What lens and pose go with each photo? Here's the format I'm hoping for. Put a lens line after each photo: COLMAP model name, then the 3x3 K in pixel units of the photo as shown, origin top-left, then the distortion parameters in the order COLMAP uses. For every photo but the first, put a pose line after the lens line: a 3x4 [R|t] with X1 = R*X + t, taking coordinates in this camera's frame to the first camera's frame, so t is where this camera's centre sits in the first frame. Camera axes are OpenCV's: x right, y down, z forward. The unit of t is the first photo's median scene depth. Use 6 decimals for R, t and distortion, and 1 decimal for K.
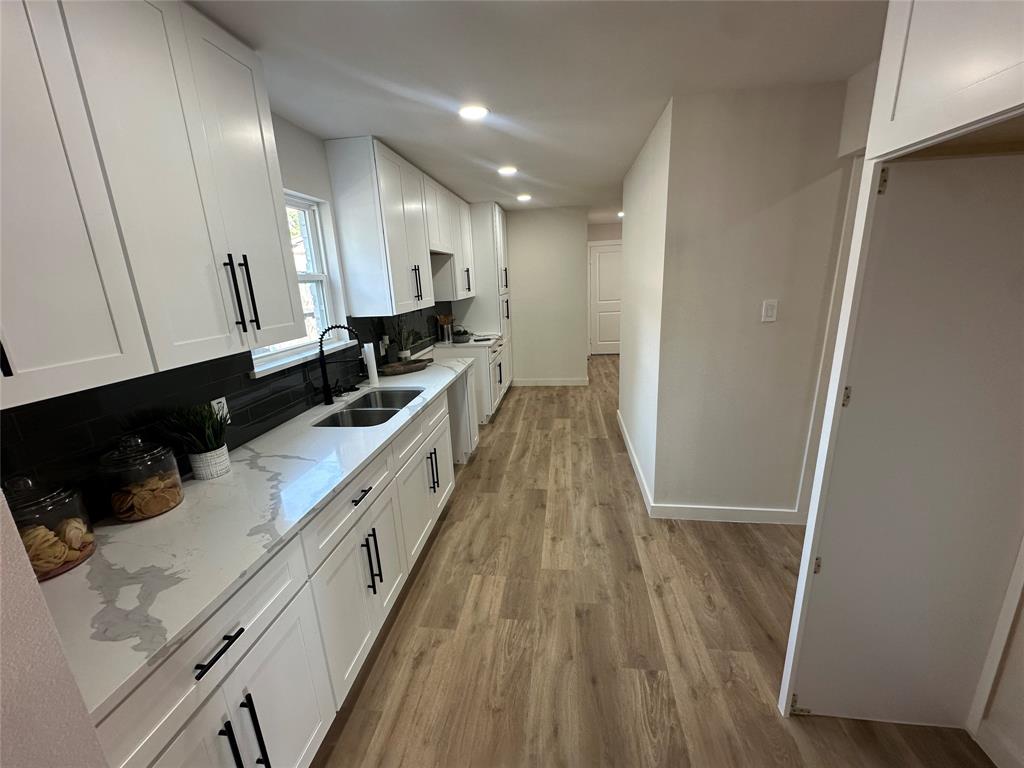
lens RADIAL K [[410.2, 0, 508.6], [0, 410.2, 384.2], [0, 0, 1]] dist [-0.000897, -0.000032]
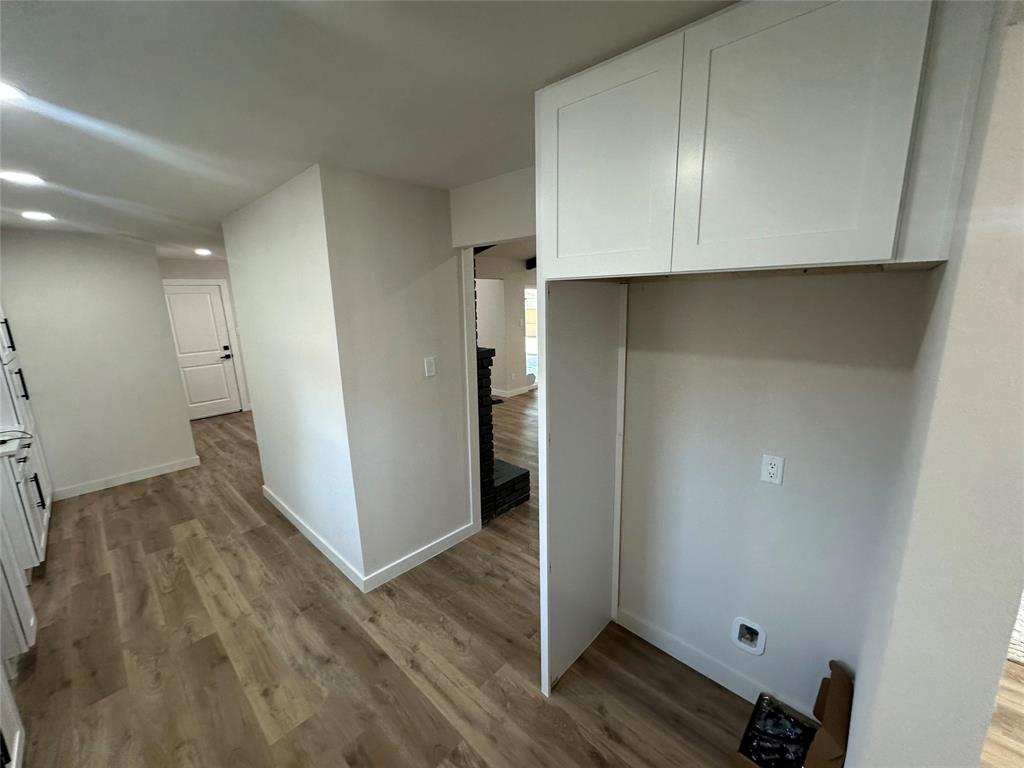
lens RADIAL K [[410.2, 0, 511.3], [0, 410.2, 384.1], [0, 0, 1]] dist [-0.000897, -0.000032]
pose [[0.578027, -0.137531, 0.804344, -0.136452], [0.203968, 0.978757, 0.020775, -0.085941], [-0.790115, 0.152052, 0.593800, 0.107174]]
